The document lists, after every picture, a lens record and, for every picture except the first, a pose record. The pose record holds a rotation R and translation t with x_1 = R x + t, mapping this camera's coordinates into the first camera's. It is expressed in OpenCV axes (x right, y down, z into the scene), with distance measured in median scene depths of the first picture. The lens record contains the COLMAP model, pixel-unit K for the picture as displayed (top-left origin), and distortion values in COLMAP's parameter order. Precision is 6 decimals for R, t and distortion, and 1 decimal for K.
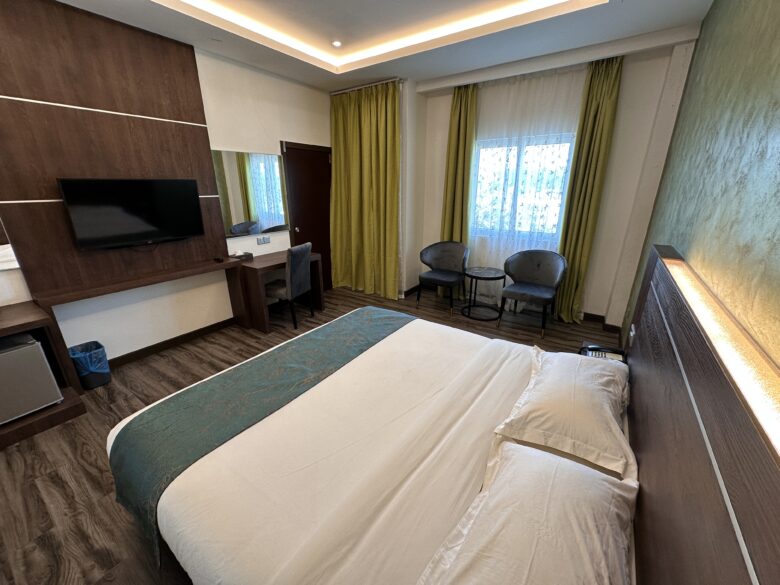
lens RADIAL K [[313.7, 0, 392.0], [0, 313.7, 294.1], [0, 0, 1]] dist [-0.001955, 0.000096]
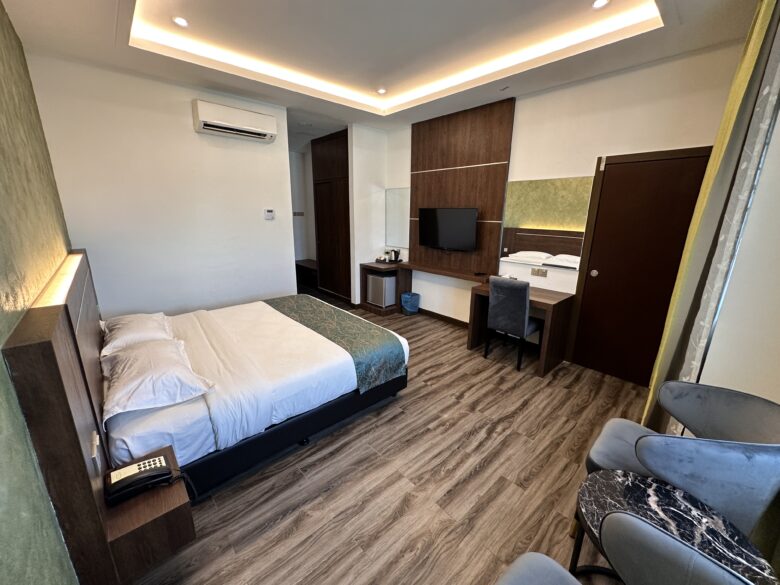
lens RADIAL K [[313.7, 0, 392.8], [0, 313.7, 293.4], [0, 0, 1]] dist [-0.001955, 0.000096]
pose [[-0.238905, 0.236997, -0.941678, 0.677986], [-0.334783, 0.890199, 0.308976, -0.311555], [0.911507, 0.389074, -0.133331, 0.924384]]
